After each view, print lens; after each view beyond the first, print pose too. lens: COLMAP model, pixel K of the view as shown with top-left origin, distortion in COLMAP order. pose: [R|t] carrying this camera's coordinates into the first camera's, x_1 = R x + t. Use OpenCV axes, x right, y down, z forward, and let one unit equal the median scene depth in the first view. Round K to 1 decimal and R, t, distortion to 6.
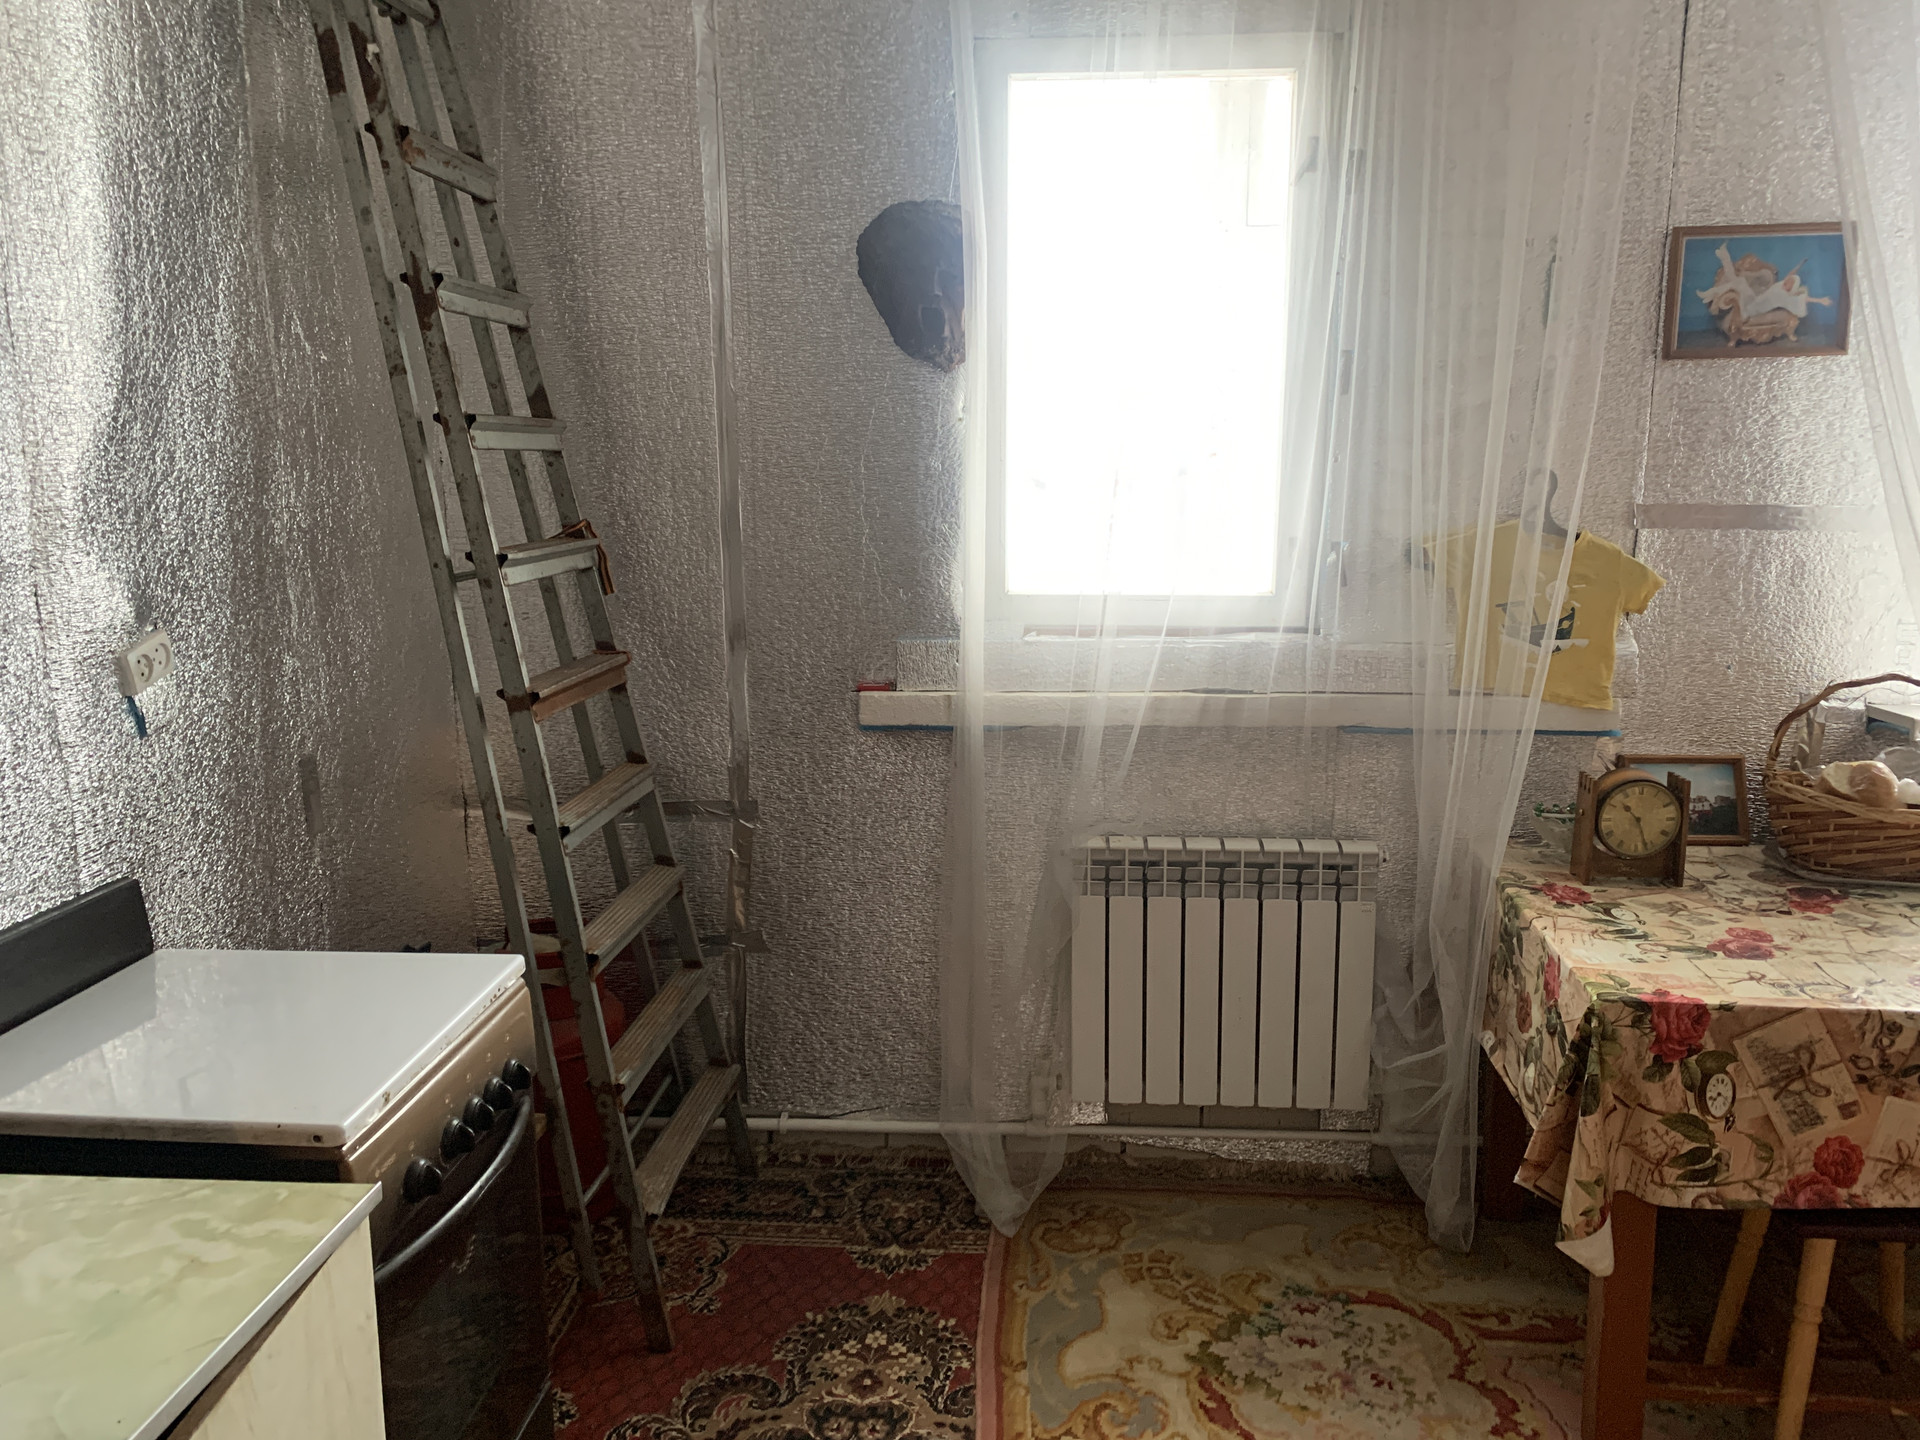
lens RADIAL K [[1451.1, 0, 956.6], [0, 1451.1, 719.6], [0, 0, 1]] dist [0.026785, -0.024659]
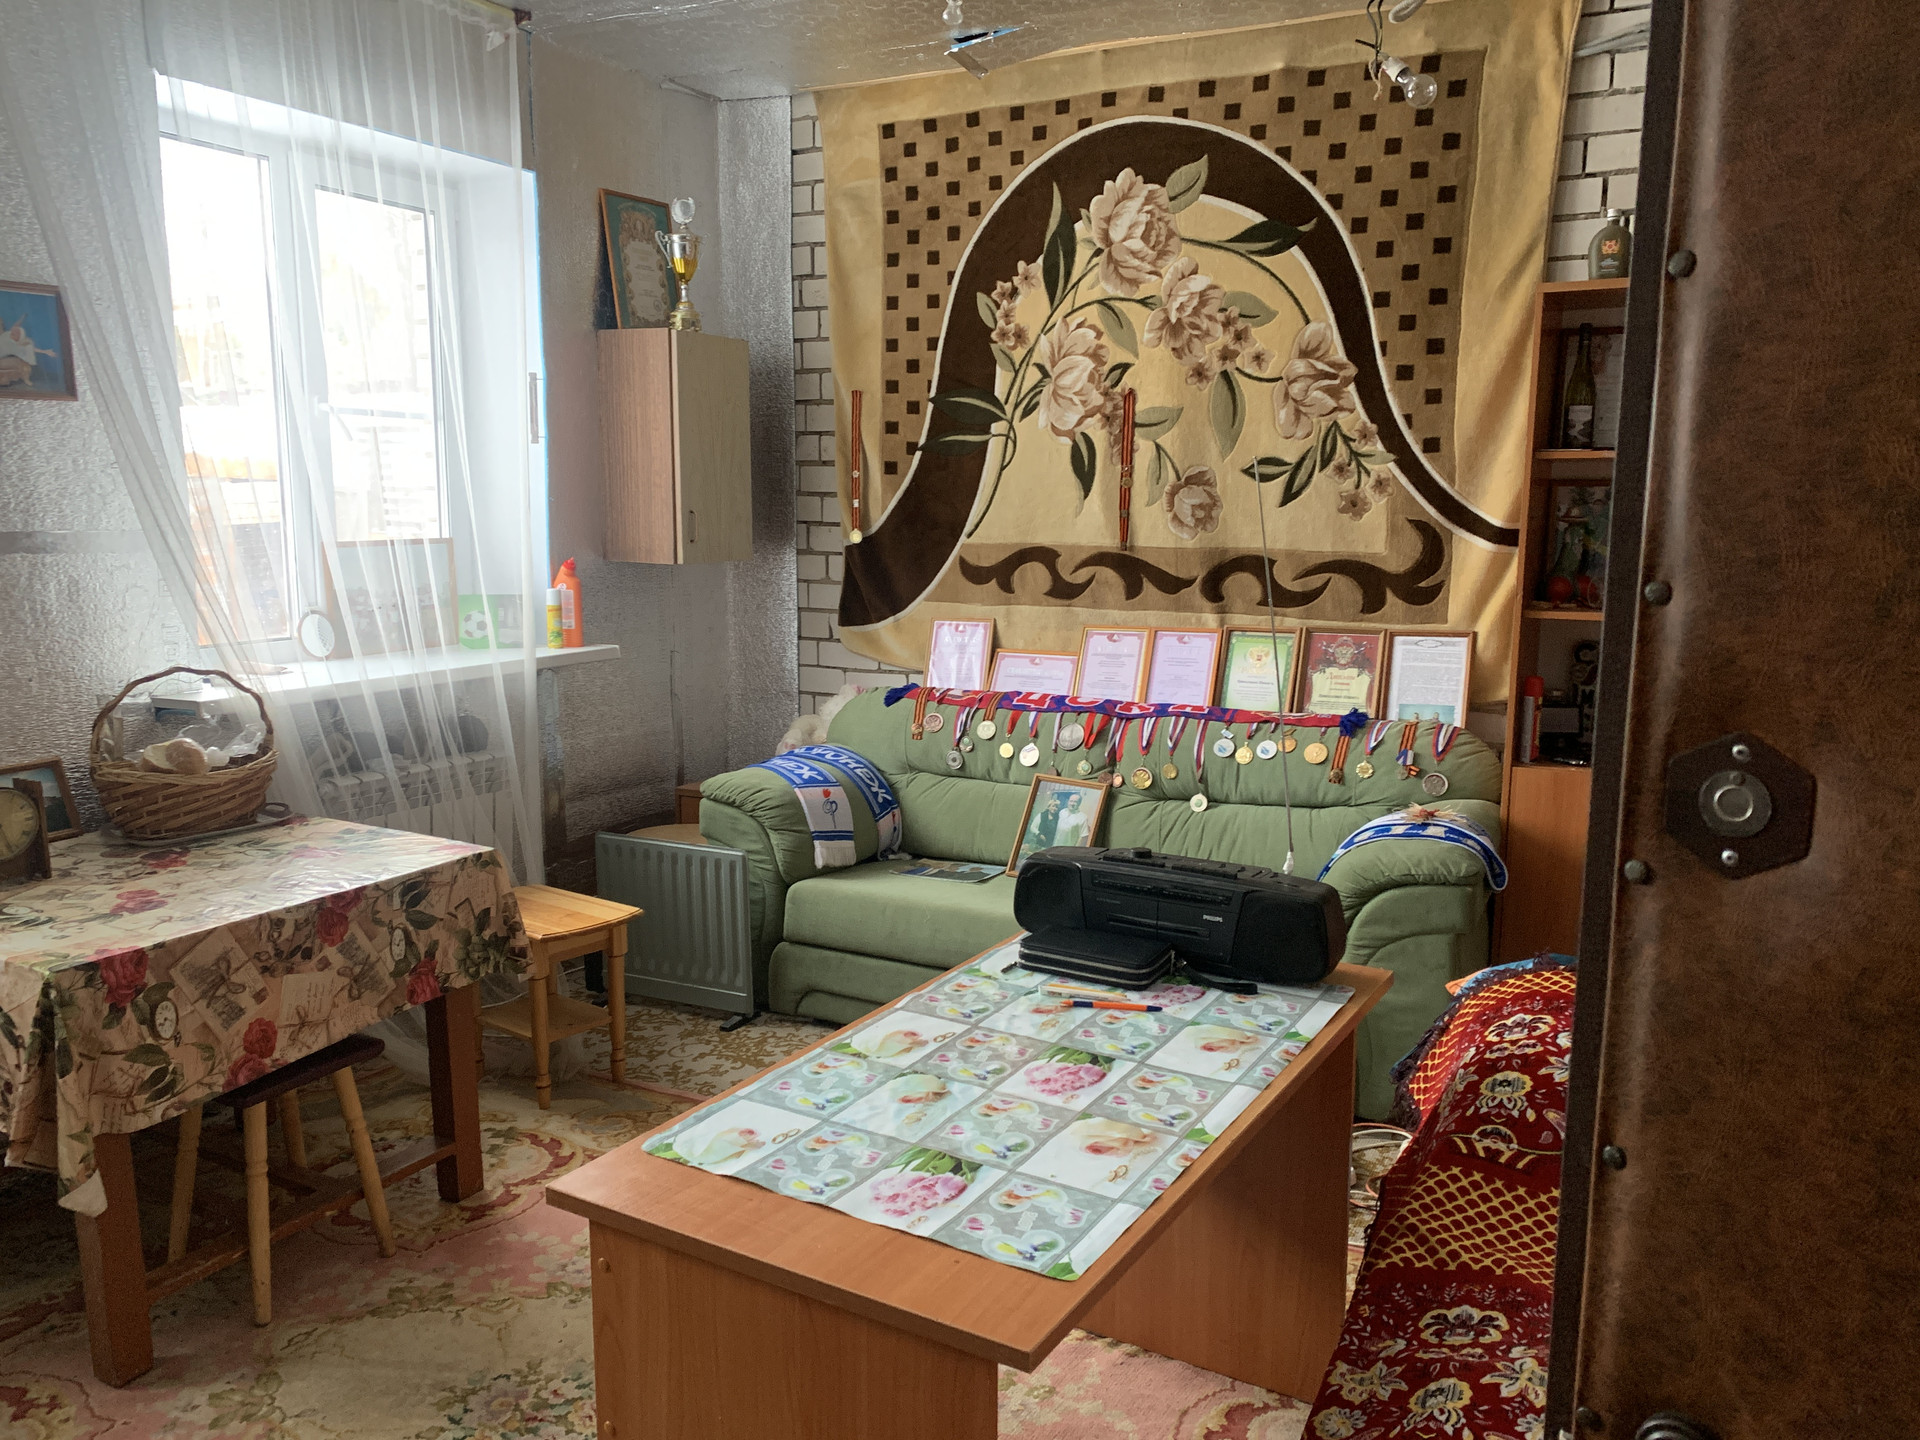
lens RADIAL K [[1451.1, 0, 958.8], [0, 1451.1, 725.8], [0, 0, 1]] dist [0.026785, -0.024659]
pose [[0.392872, -0.144055, 0.908240, -0.271769], [0.160709, 0.983210, 0.086429, 0.021164], [-0.905441, 0.112007, 0.409427, -0.104260]]
